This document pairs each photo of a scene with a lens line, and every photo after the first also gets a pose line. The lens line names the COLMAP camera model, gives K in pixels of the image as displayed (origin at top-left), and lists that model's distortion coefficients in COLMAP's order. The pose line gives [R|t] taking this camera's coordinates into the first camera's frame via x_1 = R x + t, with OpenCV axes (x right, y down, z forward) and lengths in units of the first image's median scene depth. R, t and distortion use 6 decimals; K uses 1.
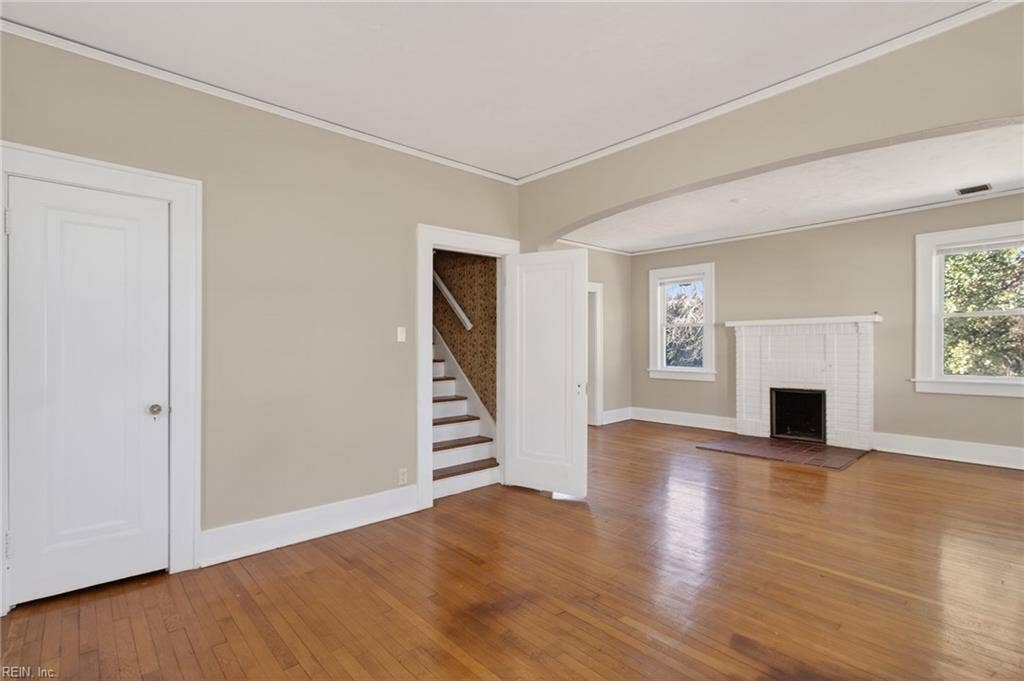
lens RADIAL K [[487.3, 0, 527.2], [0, 487.3, 349.2], [0, 0, 1]] dist [0.003066, 0.004566]
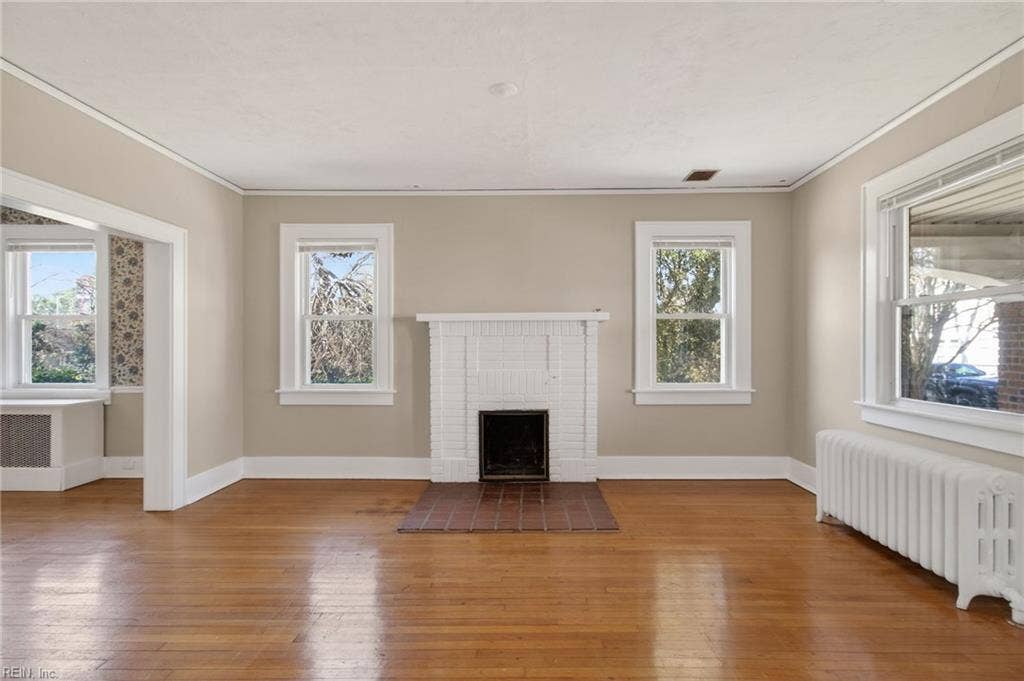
lens RADIAL K [[487.3, 0, 507.5], [0, 487.3, 347.5], [0, 0, 1]] dist [0.003066, 0.004566]
pose [[0.694643, 0.007287, 0.719318, 0.020731], [0.005384, 0.999868, -0.015329, -0.000583], [-0.719334, 0.014521, 0.694512, 0.466342]]
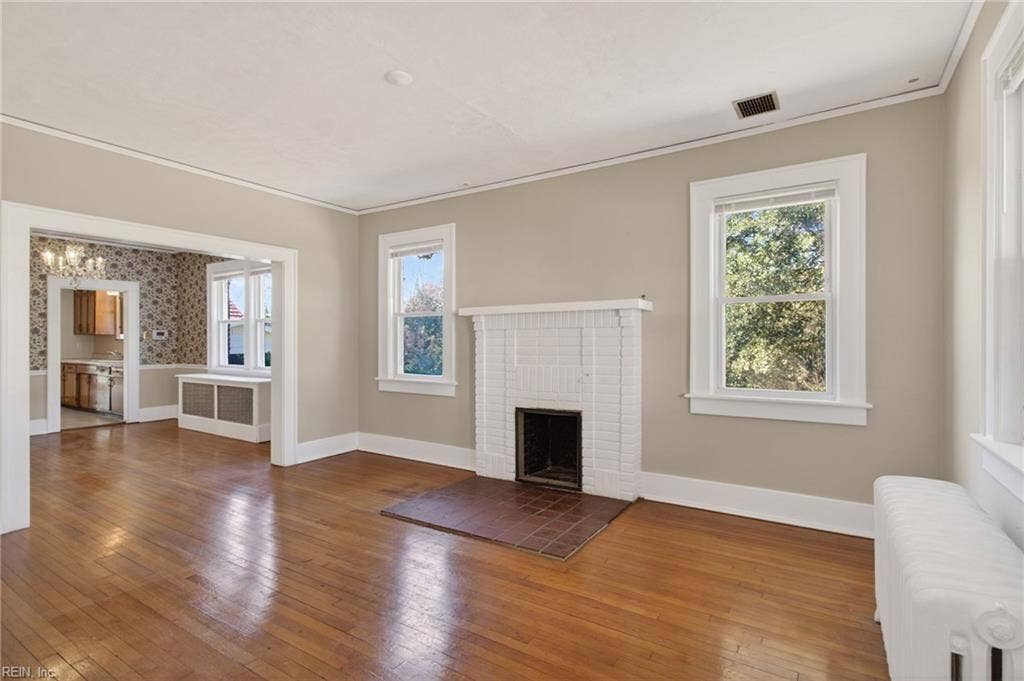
lens RADIAL K [[487.3, 0, 528.4], [0, 487.3, 341.2], [0, 0, 1]] dist [0.003066, 0.004566]
pose [[0.965502, 0.005418, 0.260340, 0.328535], [-0.001862, 0.999902, -0.013902, -0.002370], [-0.260390, 0.012938, 0.965417, 0.331655]]
